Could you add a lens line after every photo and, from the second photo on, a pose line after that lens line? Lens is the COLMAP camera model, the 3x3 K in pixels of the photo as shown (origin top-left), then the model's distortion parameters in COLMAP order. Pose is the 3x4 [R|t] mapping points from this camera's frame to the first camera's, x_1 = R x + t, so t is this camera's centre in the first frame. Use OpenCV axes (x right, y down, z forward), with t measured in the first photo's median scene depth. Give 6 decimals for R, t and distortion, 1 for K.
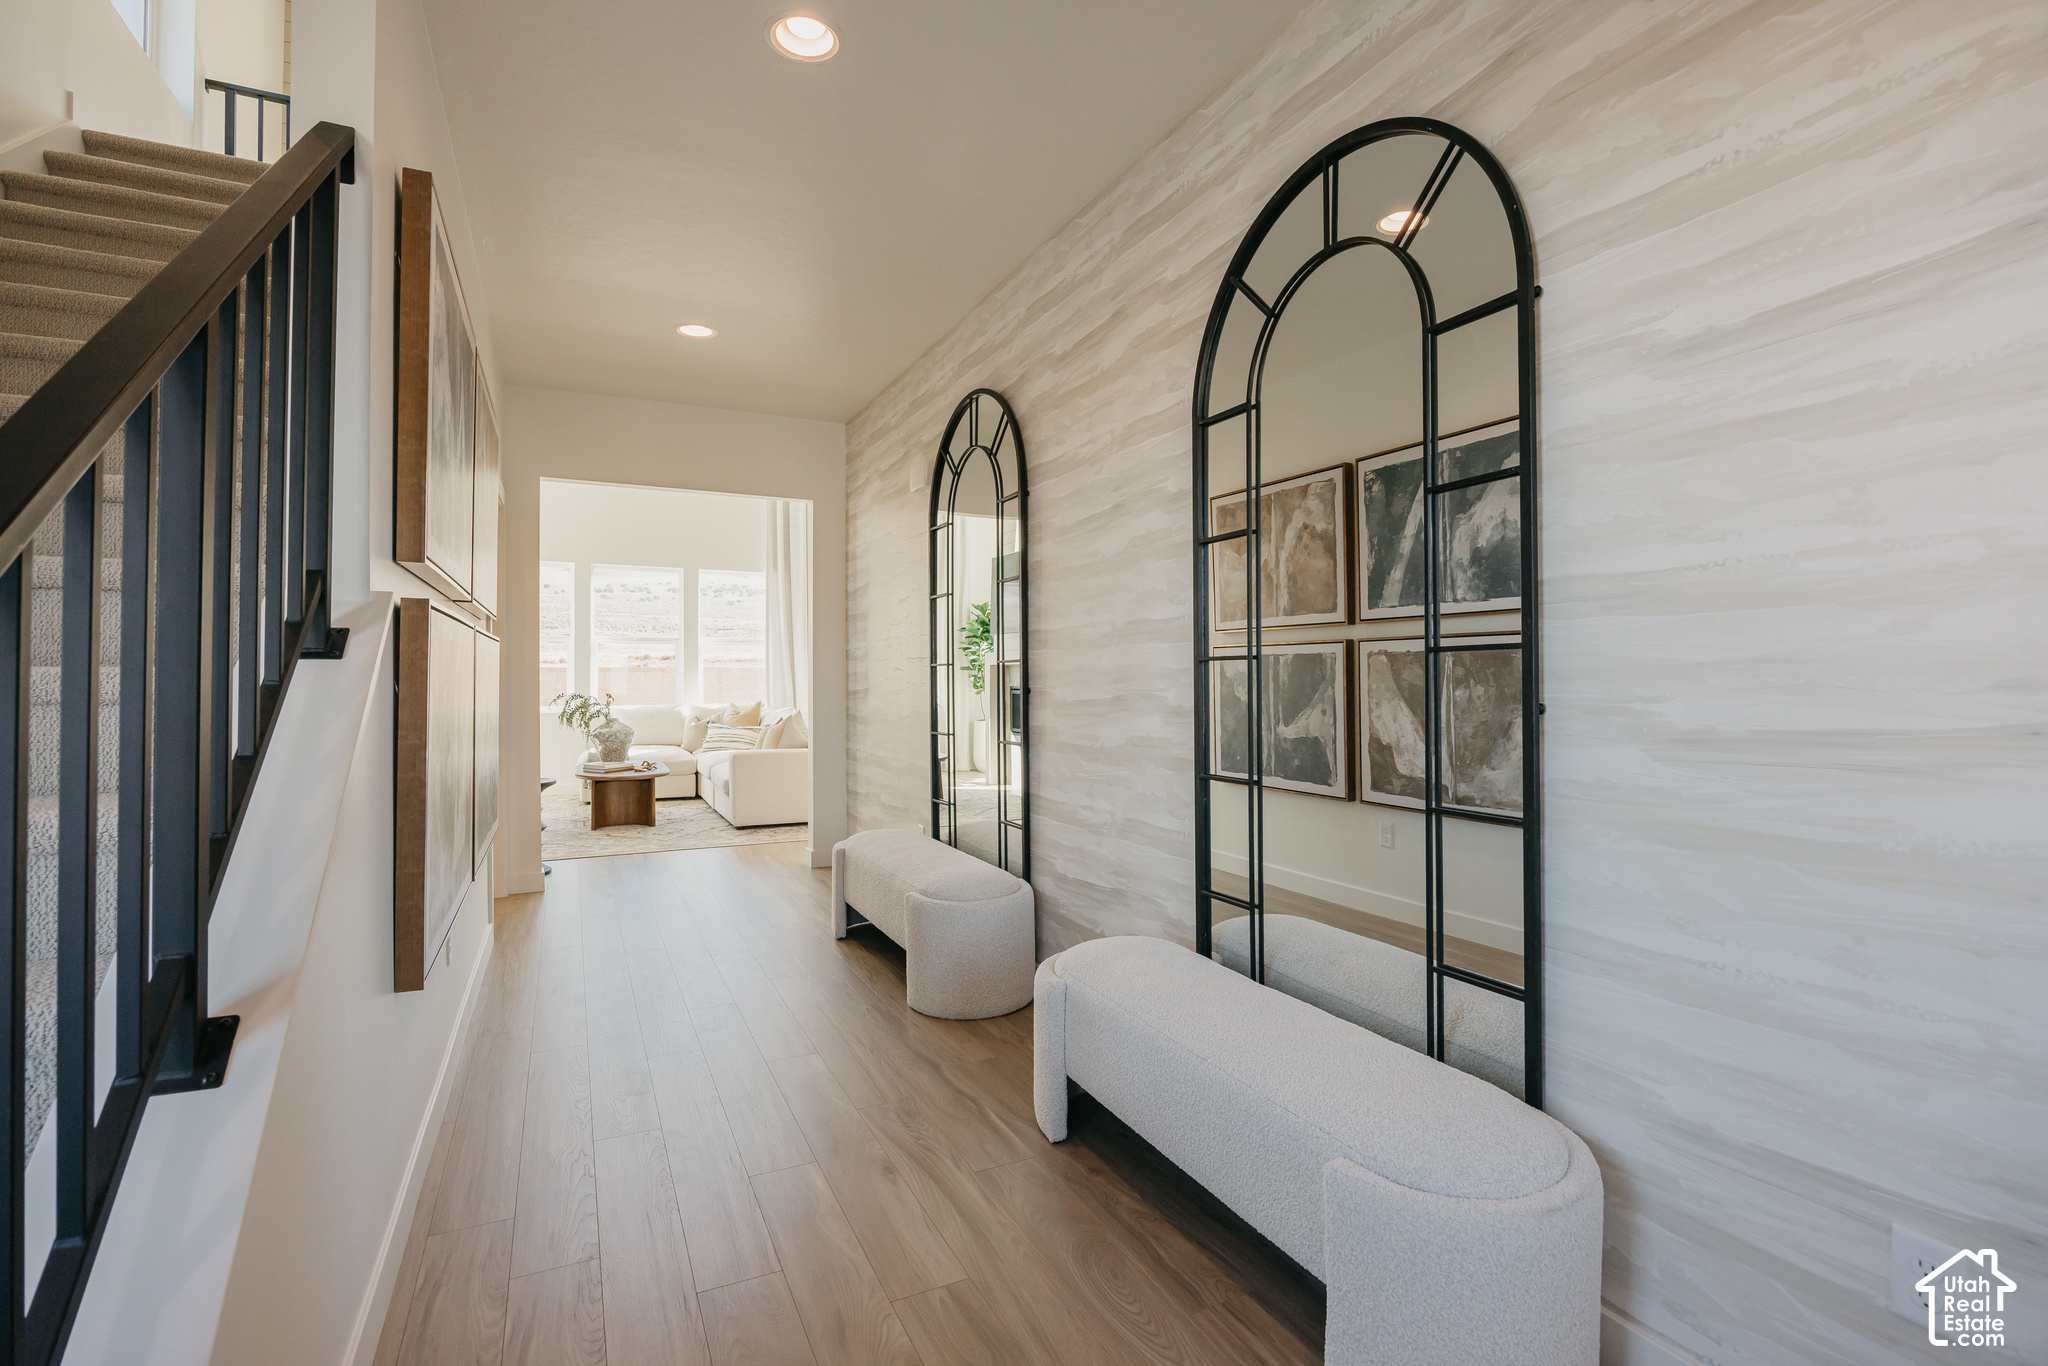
lens RADIAL K [[951.3, 0, 1016.3], [0, 951.3, 685.5], [0, 0, 1]] dist [-0.001651, -0.000036]
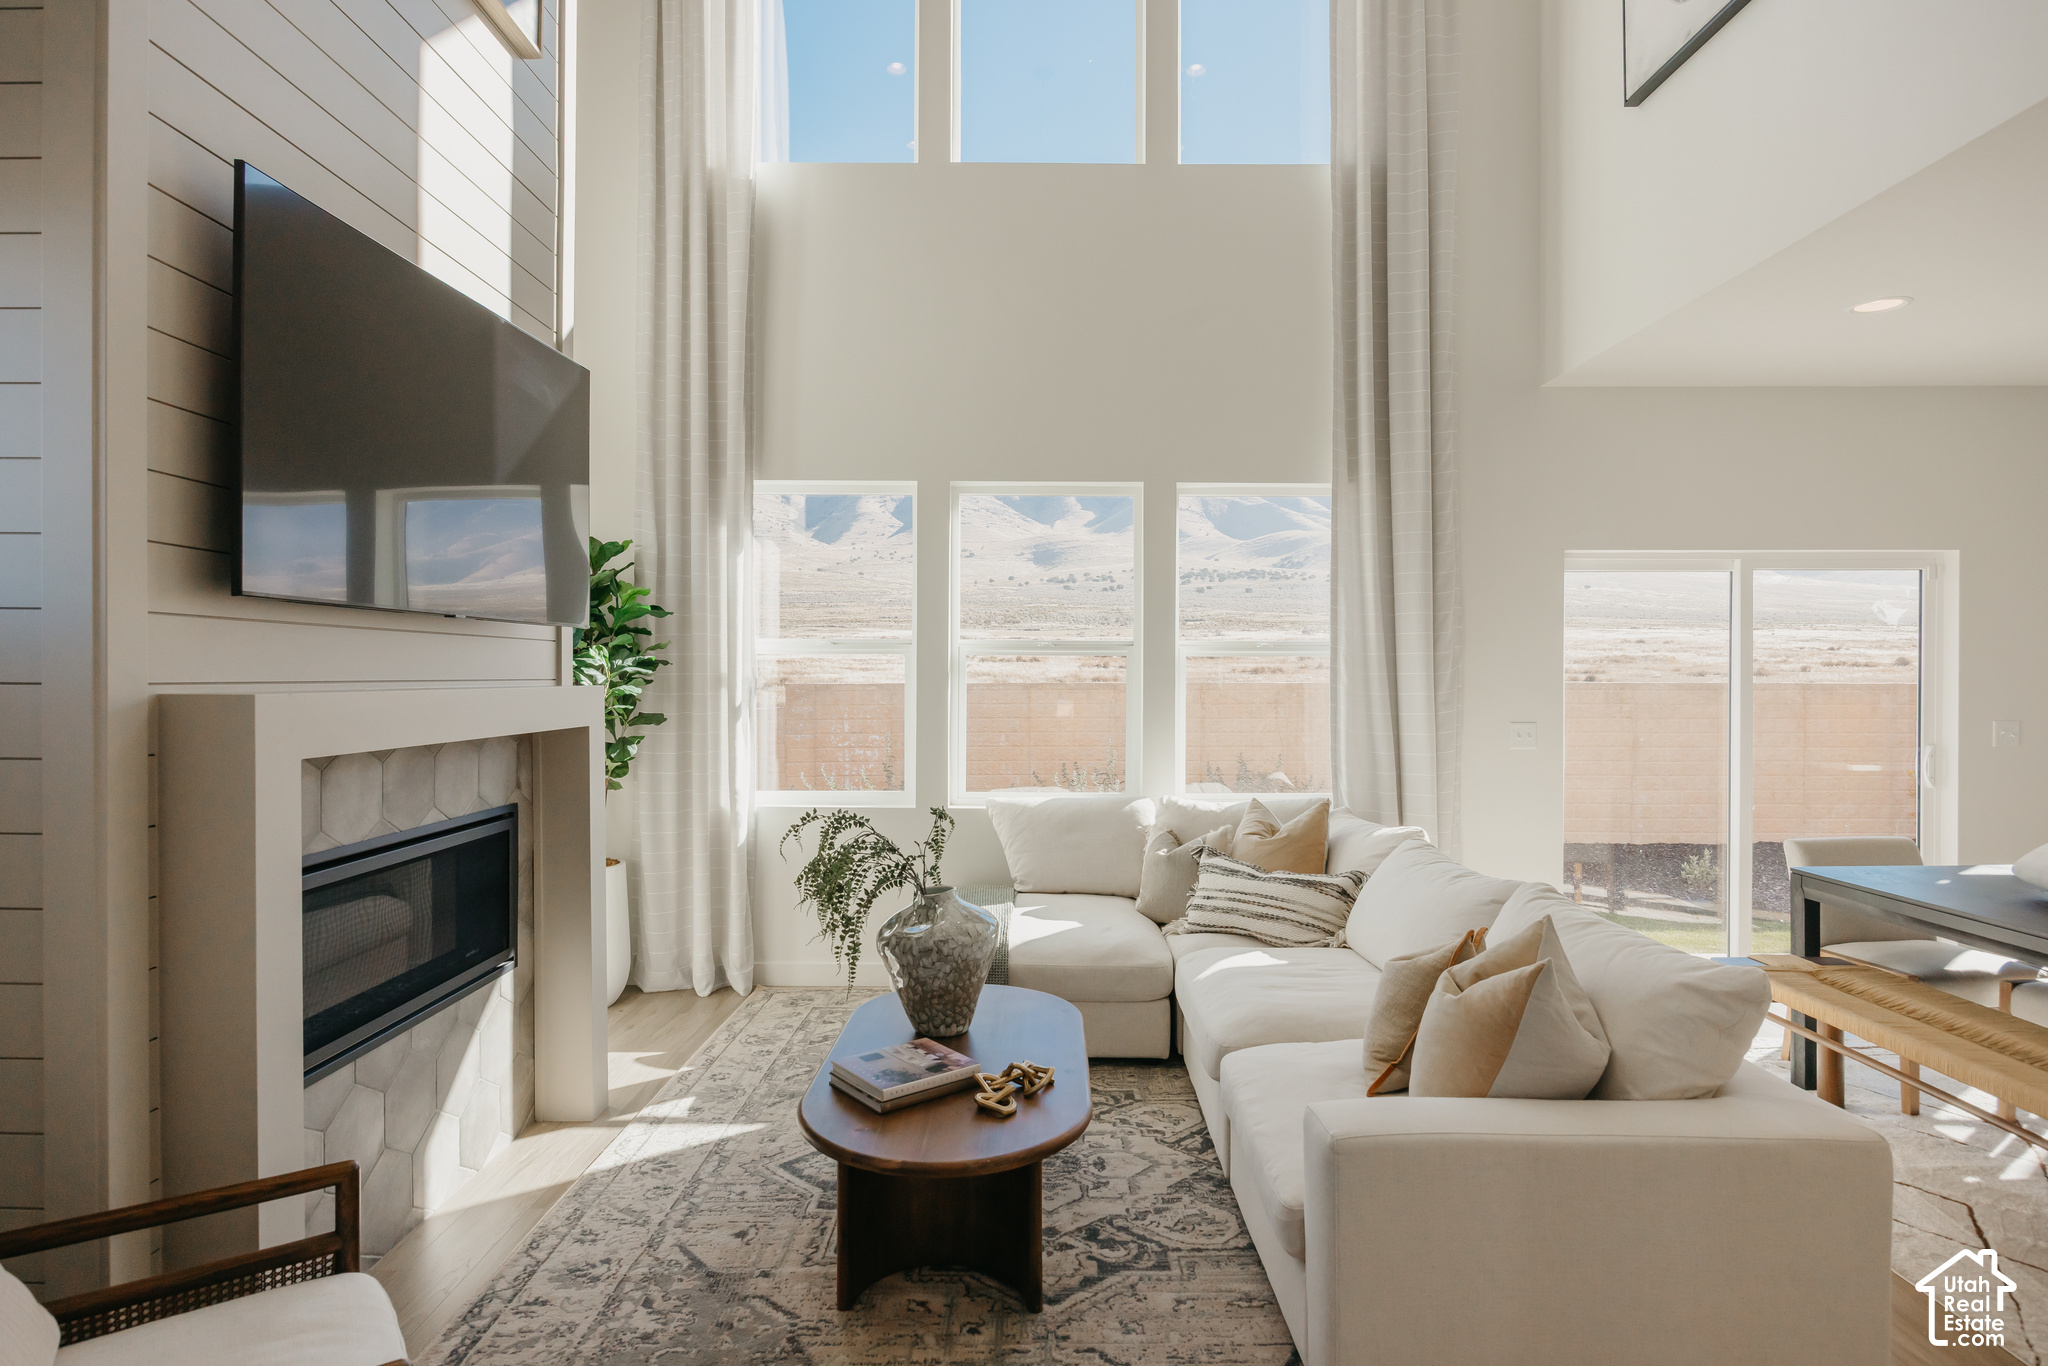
lens RADIAL K [[1119.0, 0, 1046.5], [0, 1119.0, 684.0], [0, 0, 1]] dist [-0.007989, -0.000082]
pose [[0.910075, 0.005472, -0.414408, -0.184803], [-0.005711, 0.999983, 0.000663, -0.031854], [0.414405, 0.001763, 0.910091, 0.534802]]
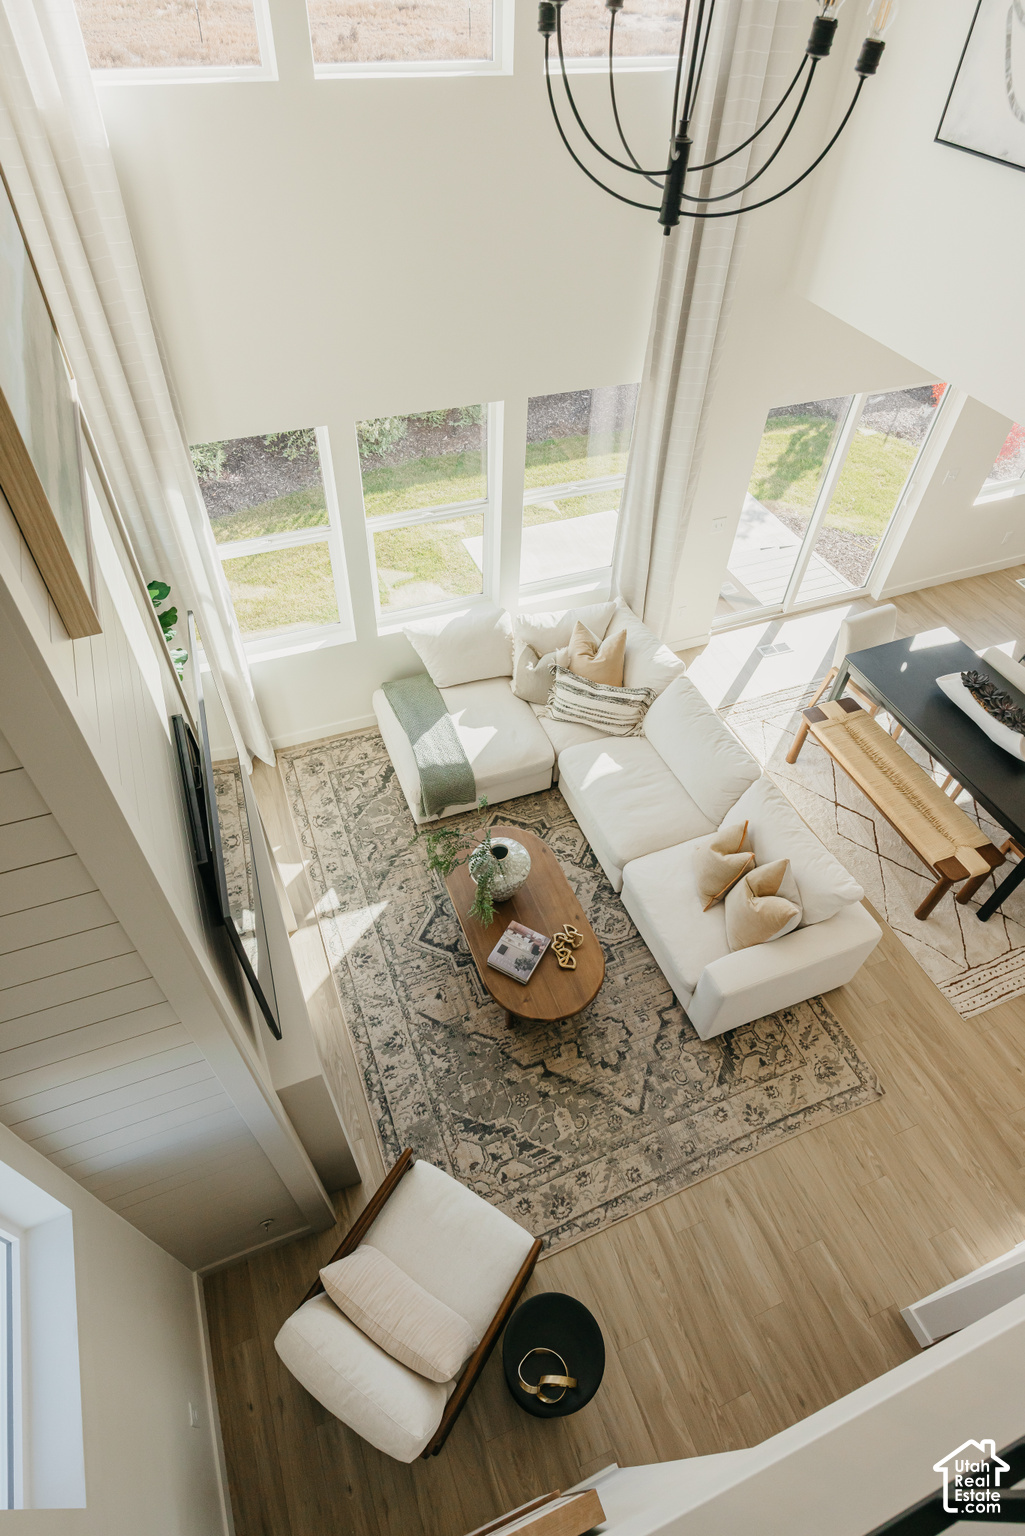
lens RADIAL K [[821.3, 0, 515.6], [0, 821.3, 761.3], [0, 0, 1]] dist [-0.007945, -0.001504]
pose [[0.997897, 0.064814, -0.000554, -0.343203], [-0.043003, 0.668448, 0.742514, -0.351544], [0.048496, -0.740929, 0.669830, 0.545862]]
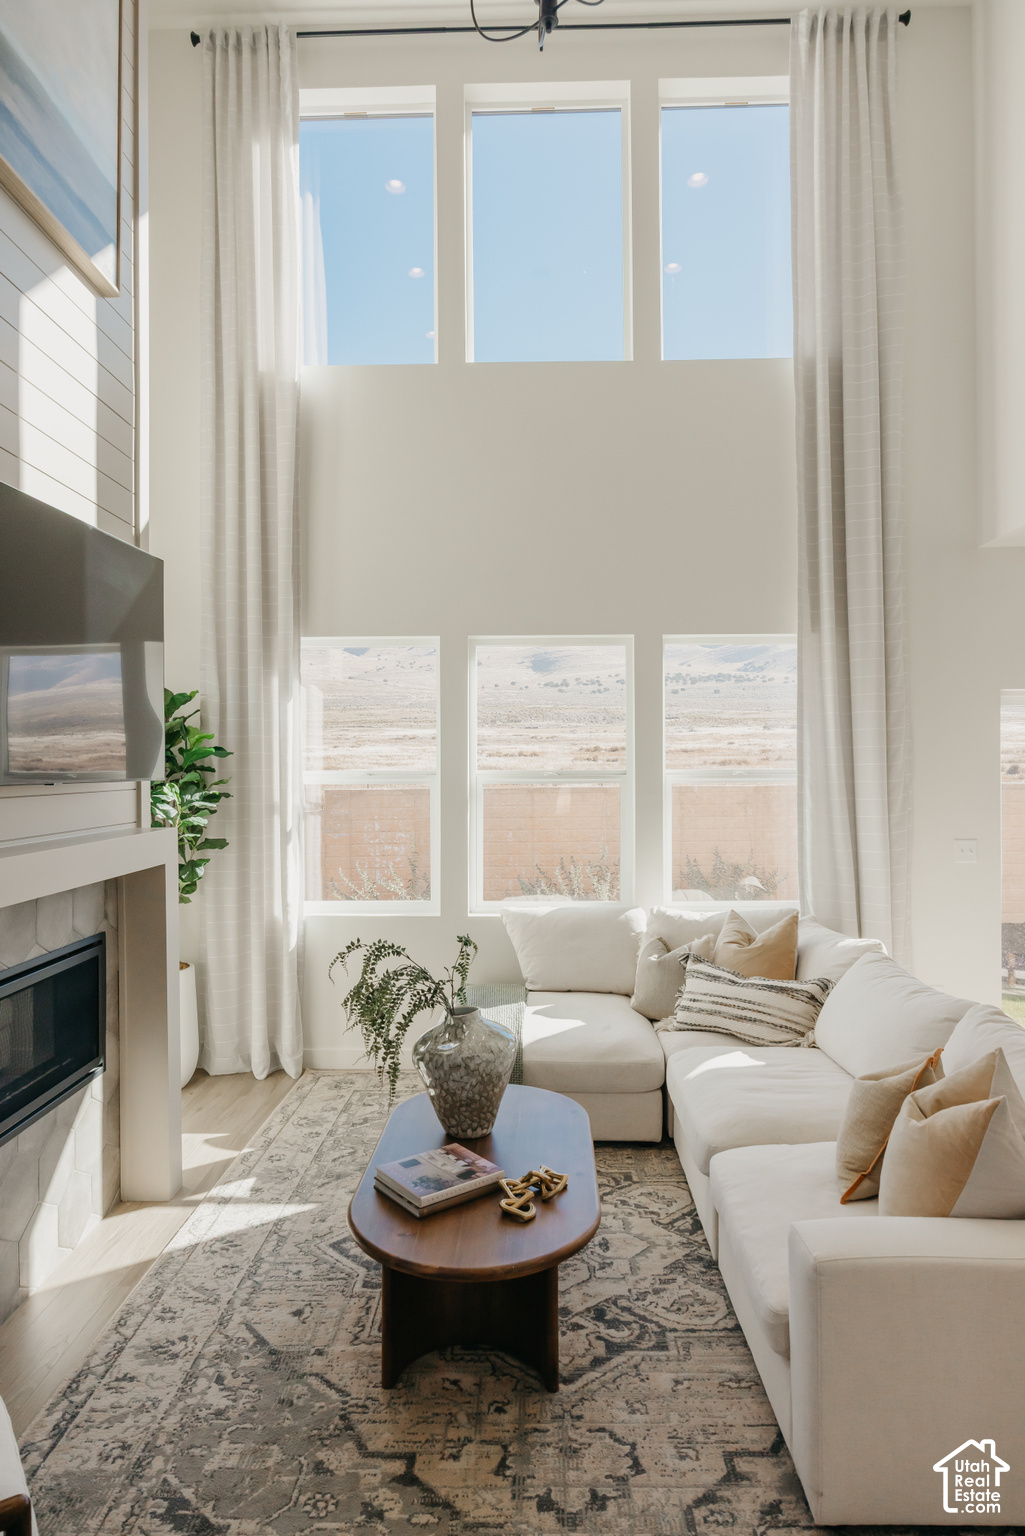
lens RADIAL K [[953.3, 0, 519.4], [0, 953.3, 771.2], [0, 0, 1]] dist [-0.002553, -0.002516]
pose [[0.898896, -0.001491, -0.438161, -0.189800], [0.001213, 0.999999, -0.000915, -0.052214], [0.438161, 0.000291, 0.898896, 0.536440]]
